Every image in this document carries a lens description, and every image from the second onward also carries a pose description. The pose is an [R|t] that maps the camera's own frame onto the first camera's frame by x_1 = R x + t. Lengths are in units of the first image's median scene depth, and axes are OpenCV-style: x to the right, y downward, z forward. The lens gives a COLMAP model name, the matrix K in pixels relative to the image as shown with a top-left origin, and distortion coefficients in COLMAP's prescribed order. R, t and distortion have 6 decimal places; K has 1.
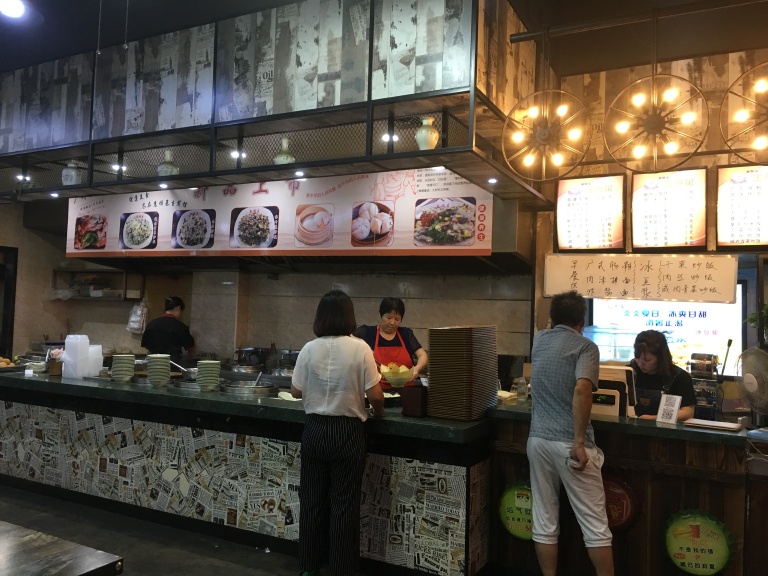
lens RADIAL K [[644.3, 0, 384.0], [0, 644.3, 288.0], [0, 0, 1]] dist [0.100050, -0.135588]
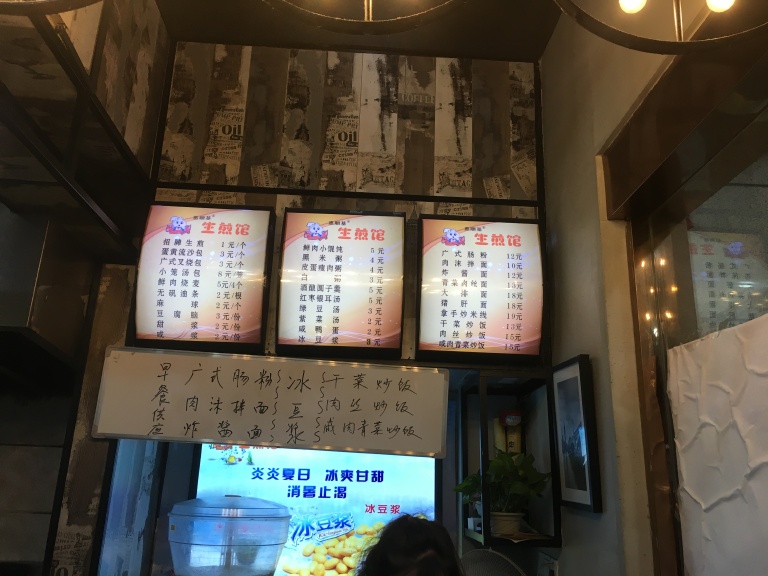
lens RADIAL K [[644.3, 0, 384.0], [0, 644.3, 288.0], [0, 0, 1]] dist [0.100050, -0.135588]
pose [[0.858580, 0.146033, 0.491441, 0.194183], [-0.031835, 0.971911, -0.233187, 0.012939], [-0.511690, 0.184564, 0.839112, 0.514290]]
